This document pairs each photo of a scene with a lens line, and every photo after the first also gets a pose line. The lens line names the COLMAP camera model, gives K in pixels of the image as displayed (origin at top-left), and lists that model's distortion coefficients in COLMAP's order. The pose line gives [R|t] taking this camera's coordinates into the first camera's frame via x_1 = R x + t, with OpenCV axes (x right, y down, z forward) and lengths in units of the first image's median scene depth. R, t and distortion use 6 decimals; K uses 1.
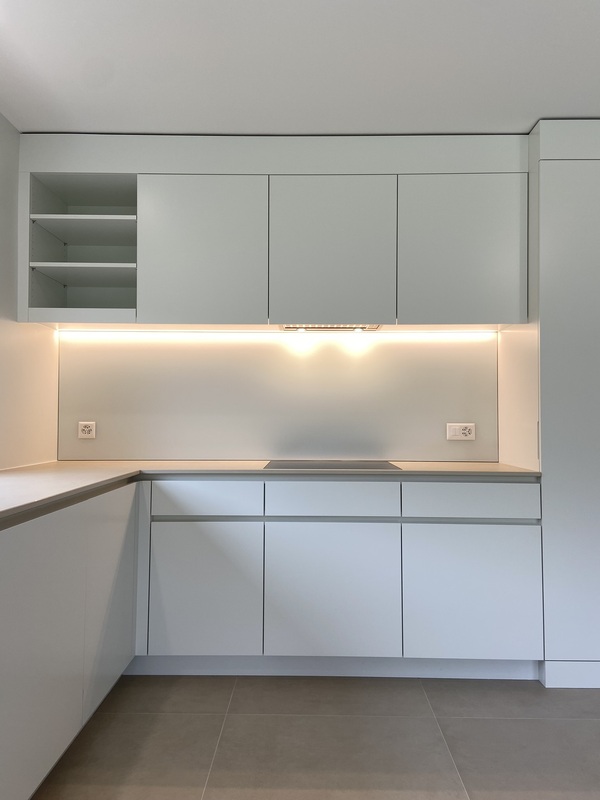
lens RADIAL K [[615.4, 0, 301.9], [0, 615.4, 402.6], [0, 0, 1]] dist [0.063264, 0.001016]
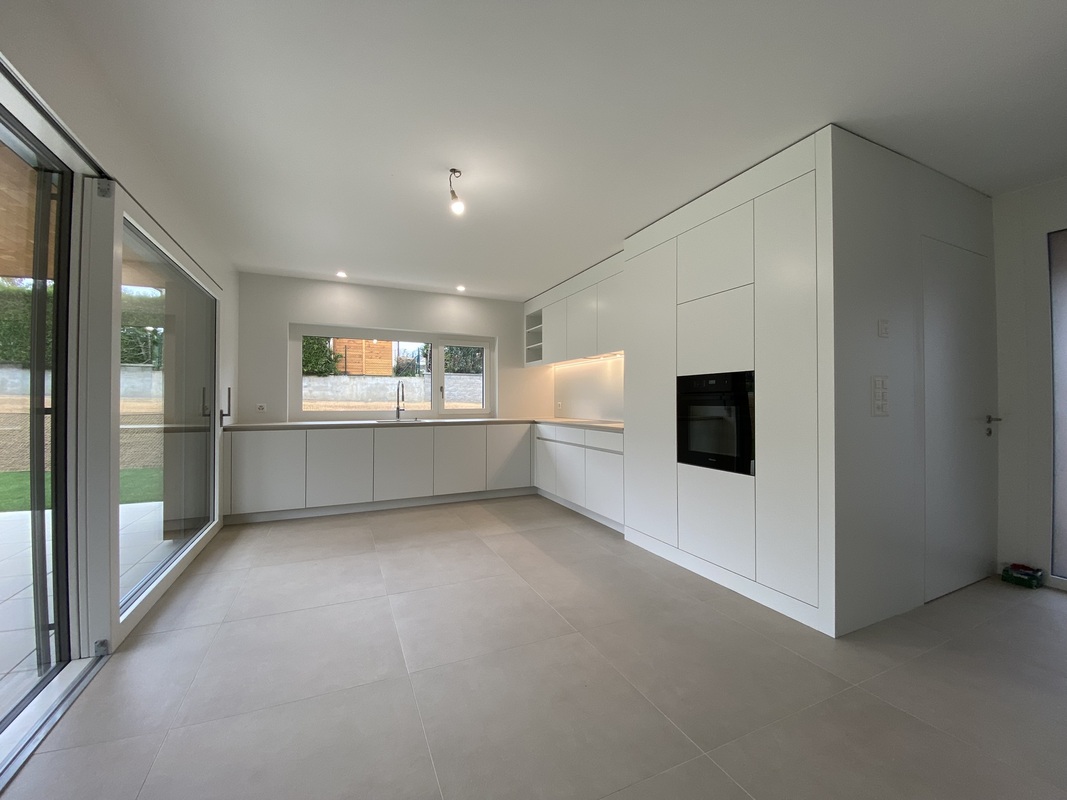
lens RADIAL K [[427.3, 0, 535.3], [0, 427.3, 400.0], [0, 0, 1]] dist [-0.000032, -0.000001]
pose [[0.429885, -0.008852, -0.902840, 1.449186], [0.021492, 0.999769, 0.000431, 0.020554], [0.902628, -0.019589, 0.429976, 0.193977]]
